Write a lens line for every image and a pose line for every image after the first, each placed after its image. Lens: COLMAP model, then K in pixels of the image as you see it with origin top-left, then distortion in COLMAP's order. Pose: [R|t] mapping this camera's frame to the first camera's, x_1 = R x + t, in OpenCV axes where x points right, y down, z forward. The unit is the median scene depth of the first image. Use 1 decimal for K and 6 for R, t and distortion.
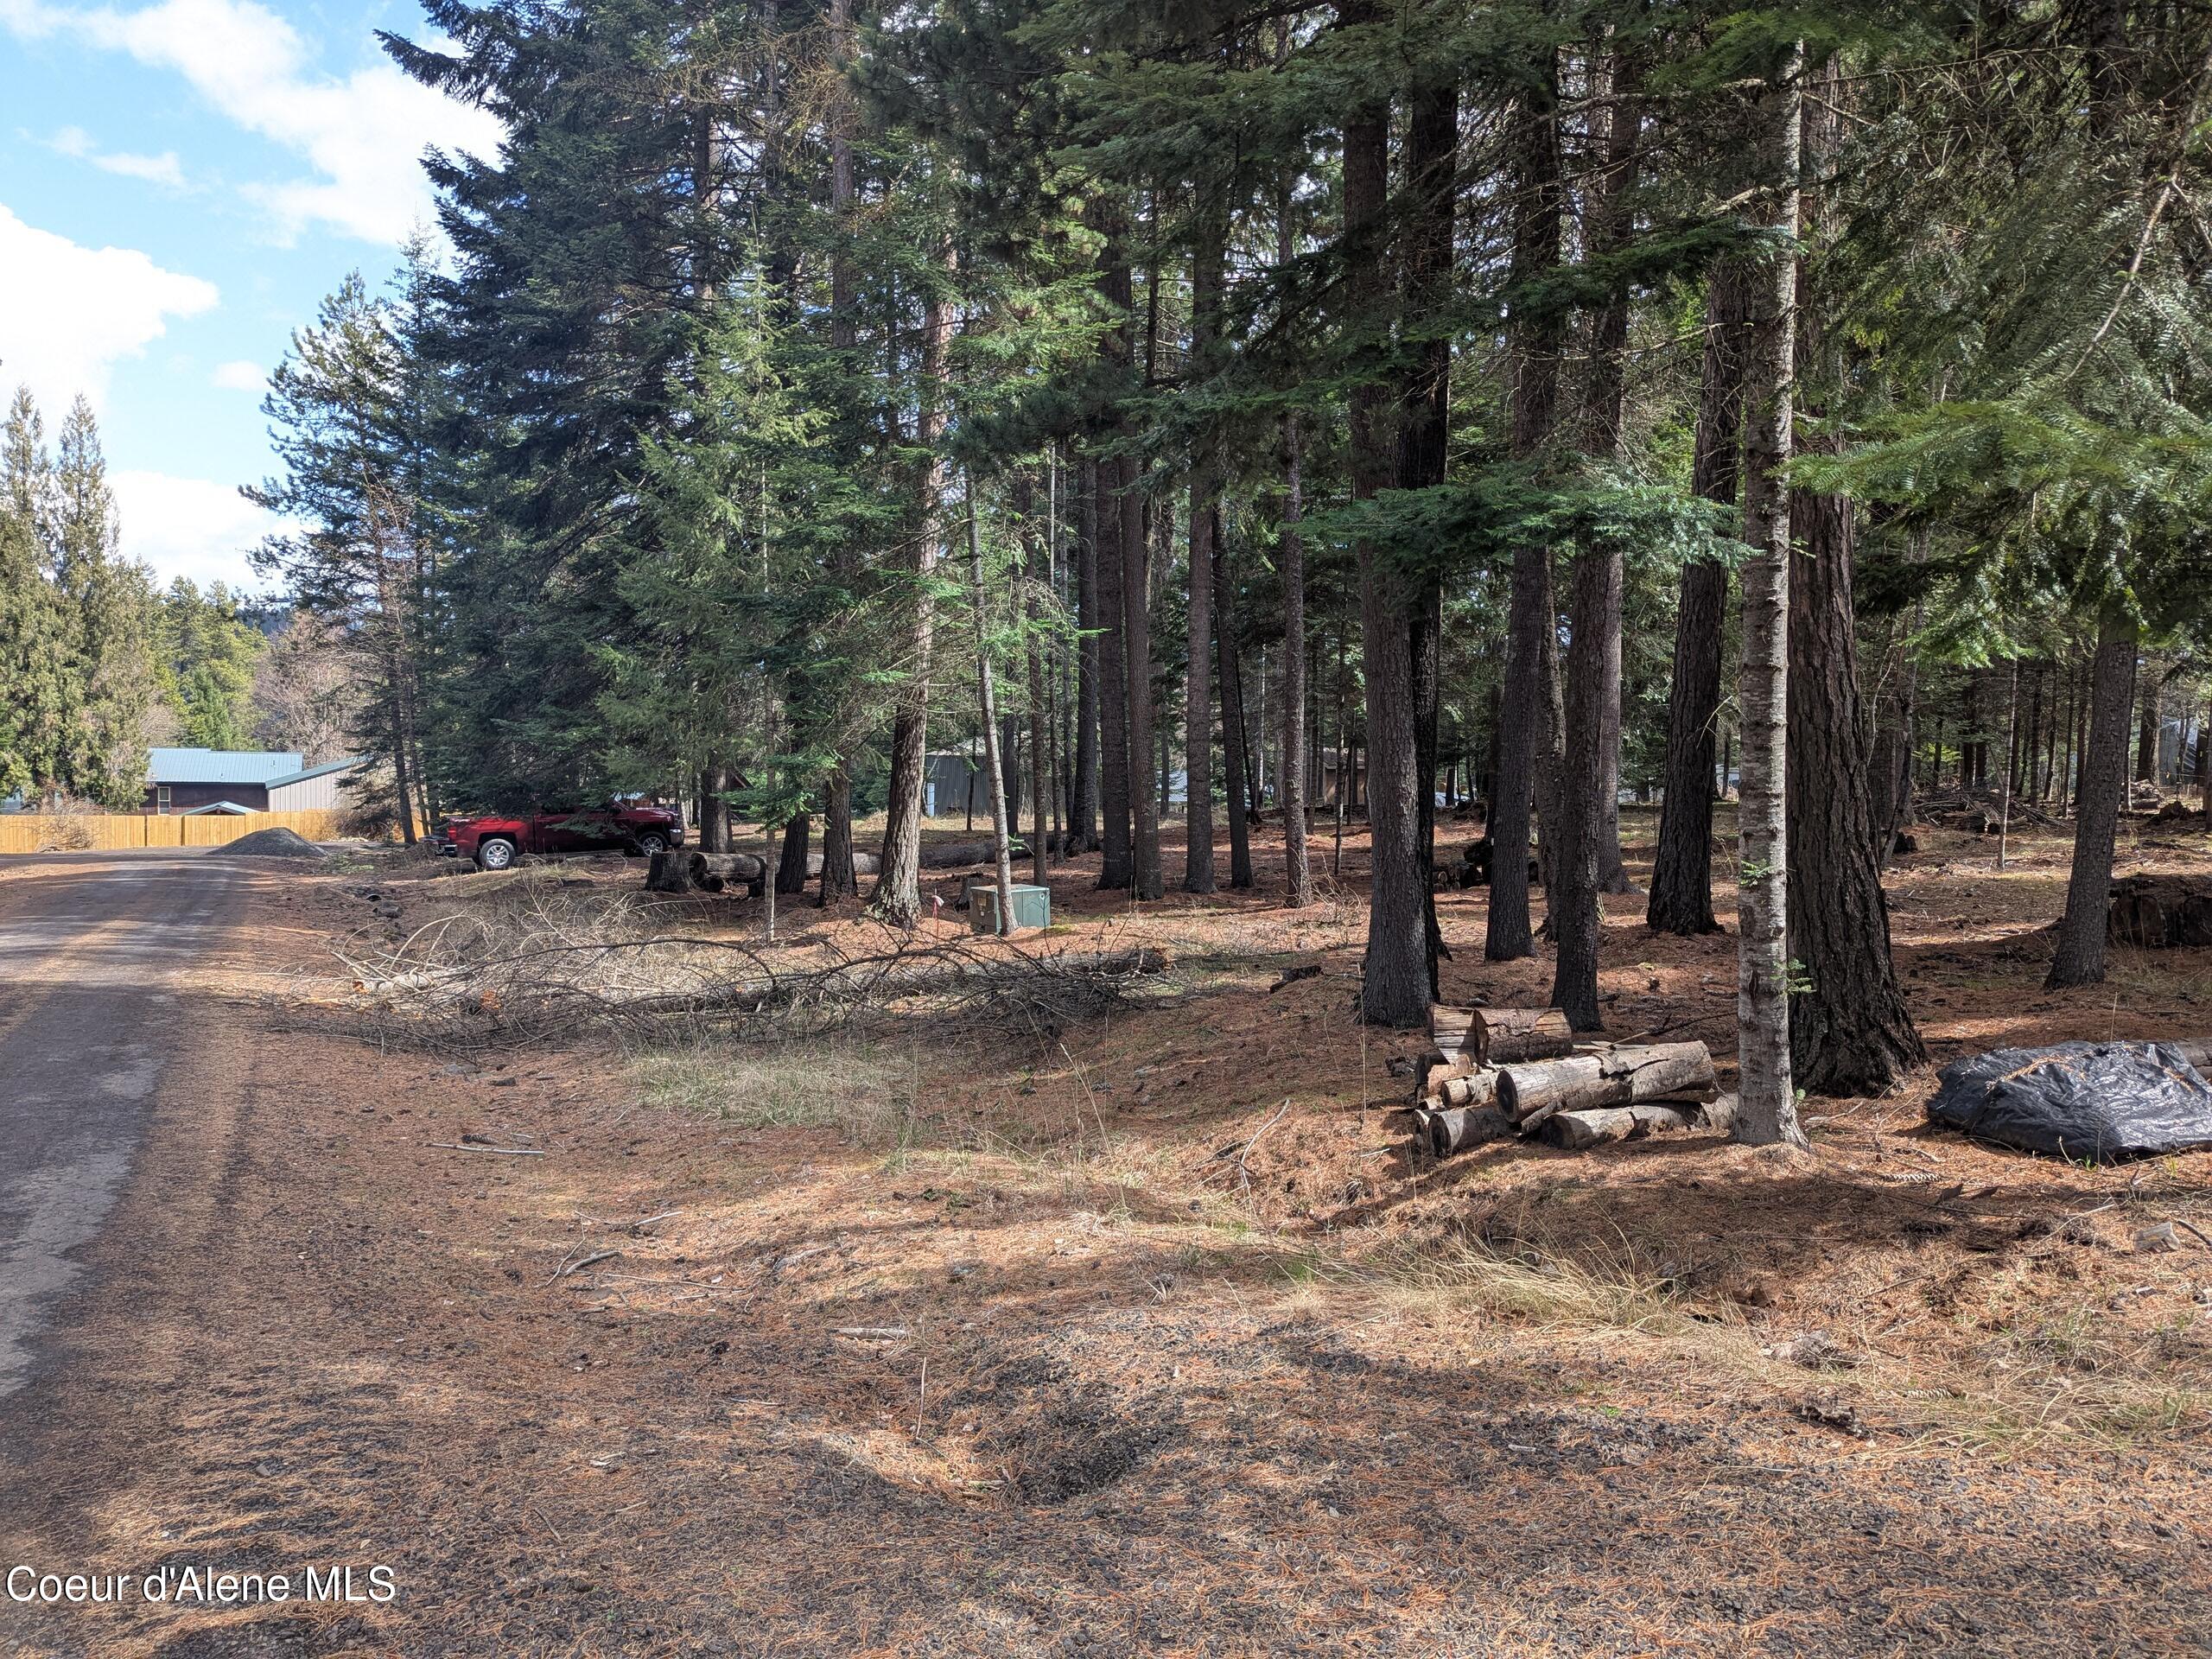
lens RADIAL K [[1643.5, 0, 1060.7], [0, 1643.5, 809.0], [0, 0, 1]] dist [0.074910, -0.069804]
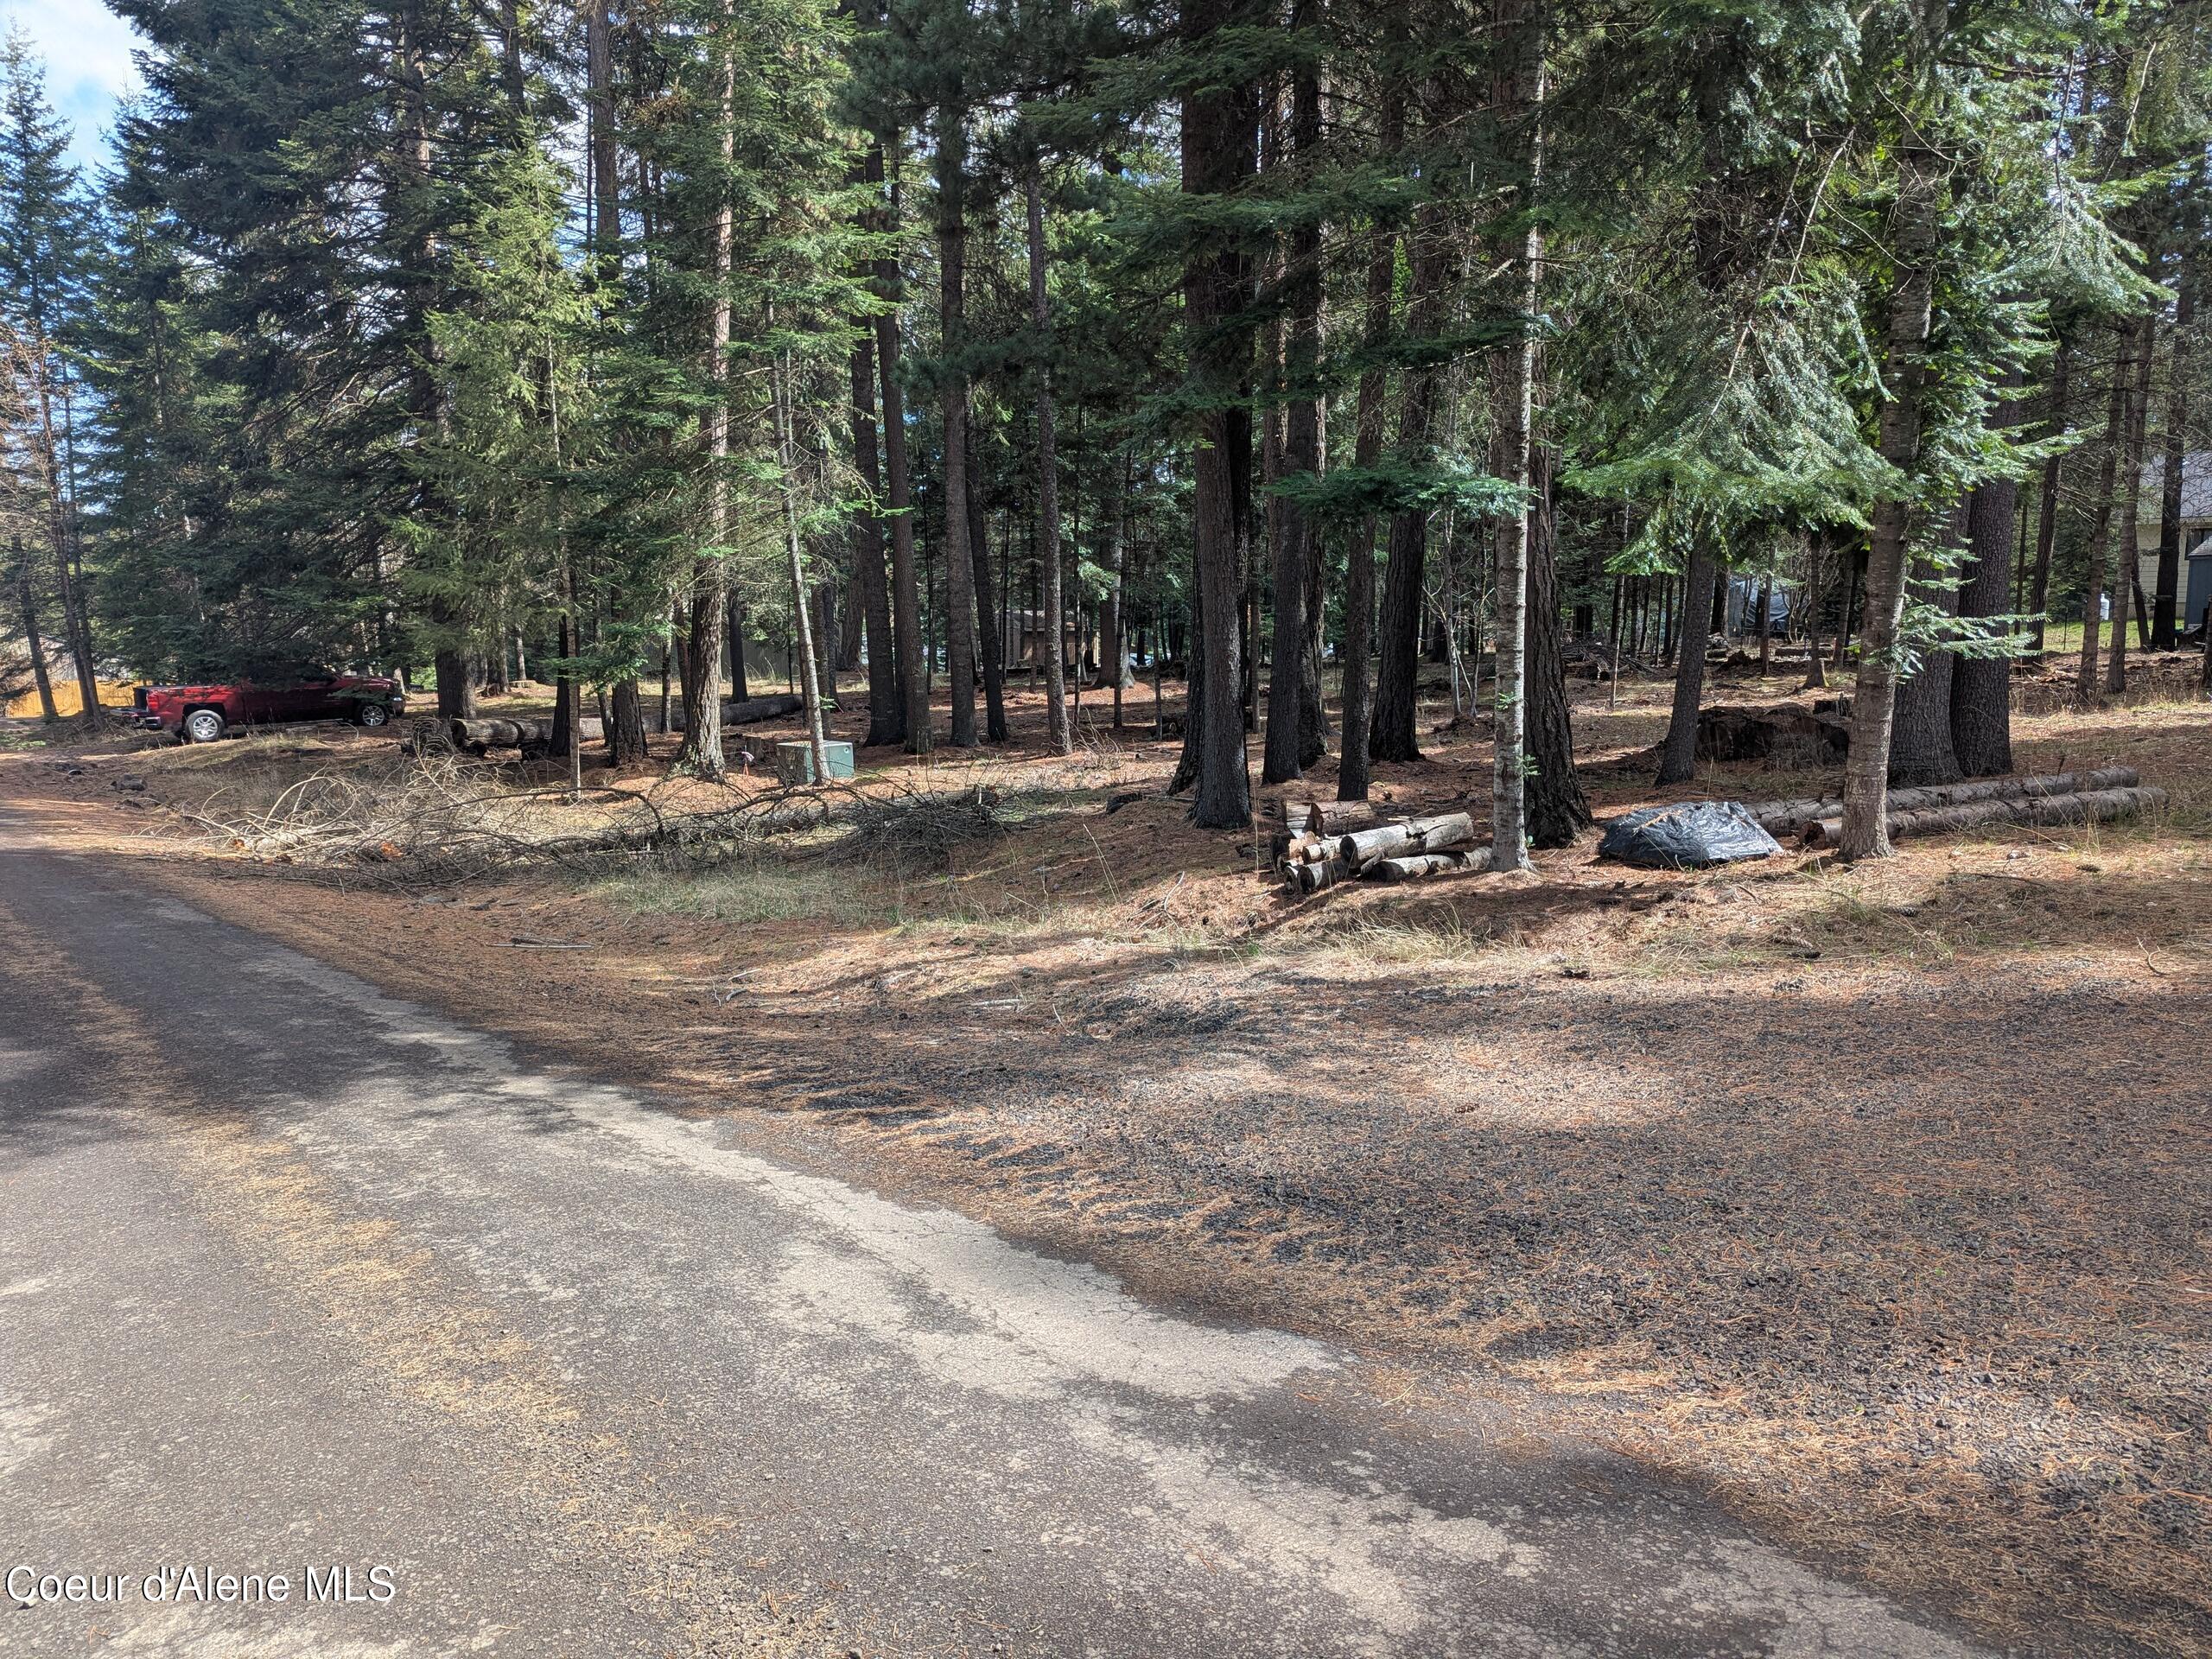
lens RADIAL K [[1643.5, 0, 1101.6], [0, 1643.5, 808.1], [0, 0, 1]] dist [0.074910, -0.069804]
pose [[0.975412, -0.032900, 0.217918, -0.258876], [0.014704, 0.996306, 0.084600, 0.001531], [-0.219897, -0.079316, 0.972293, -0.385007]]
